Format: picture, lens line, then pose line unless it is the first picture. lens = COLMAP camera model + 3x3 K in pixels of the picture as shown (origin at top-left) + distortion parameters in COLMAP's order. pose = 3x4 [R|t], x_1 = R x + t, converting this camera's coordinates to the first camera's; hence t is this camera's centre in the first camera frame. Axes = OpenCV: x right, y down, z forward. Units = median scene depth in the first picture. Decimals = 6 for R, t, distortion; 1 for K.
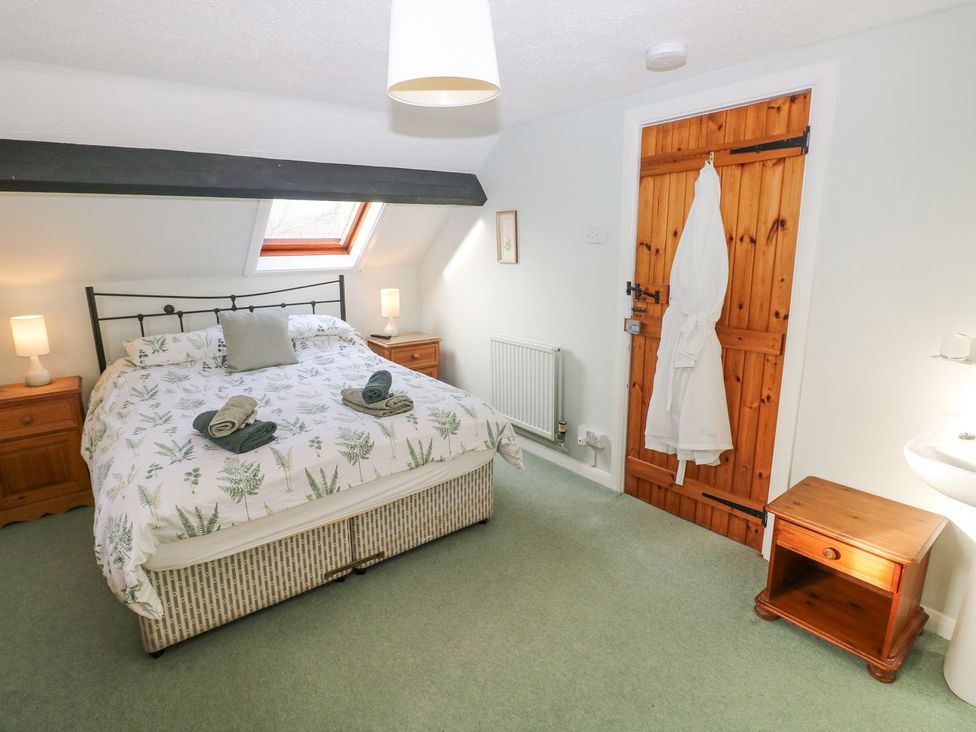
lens RADIAL K [[505.6, 0, 482.0], [0, 505.6, 358.2], [0, 0, 1]] dist [0.000231, -0.013854]
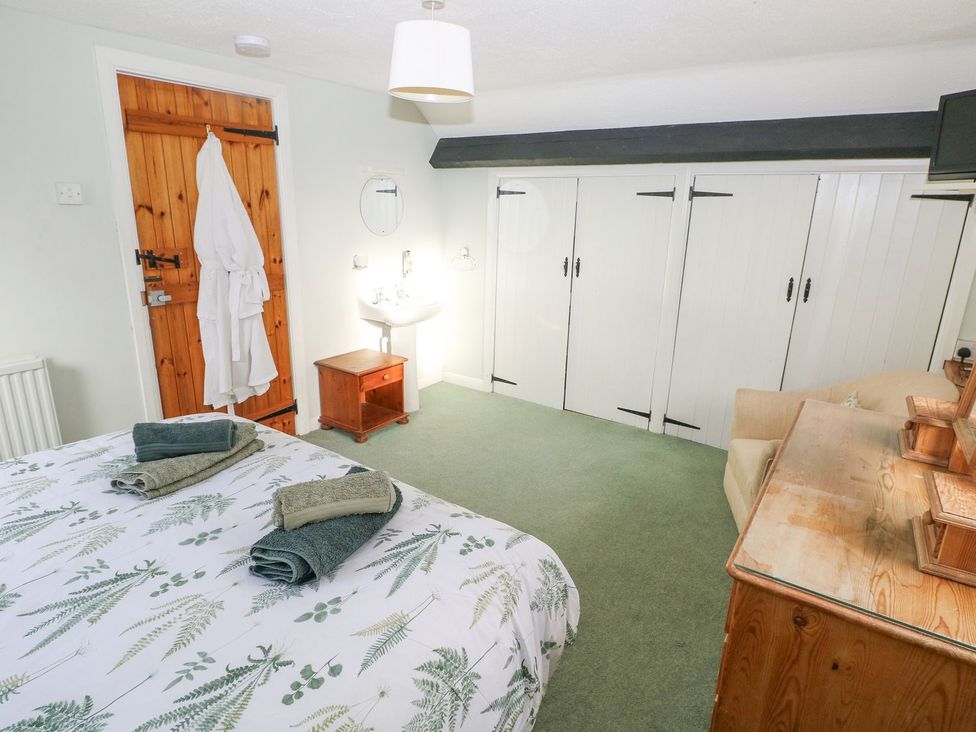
lens RADIAL K [[545.9, 0, 491.0], [0, 545.9, 354.7], [0, 0, 1]] dist [-0.003573, -0.001335]
pose [[-0.300383, -0.242426, 0.922497, -0.940257], [0.195022, 0.931119, 0.308195, -0.175770], [-0.933668, 0.272484, -0.232414, 0.800629]]
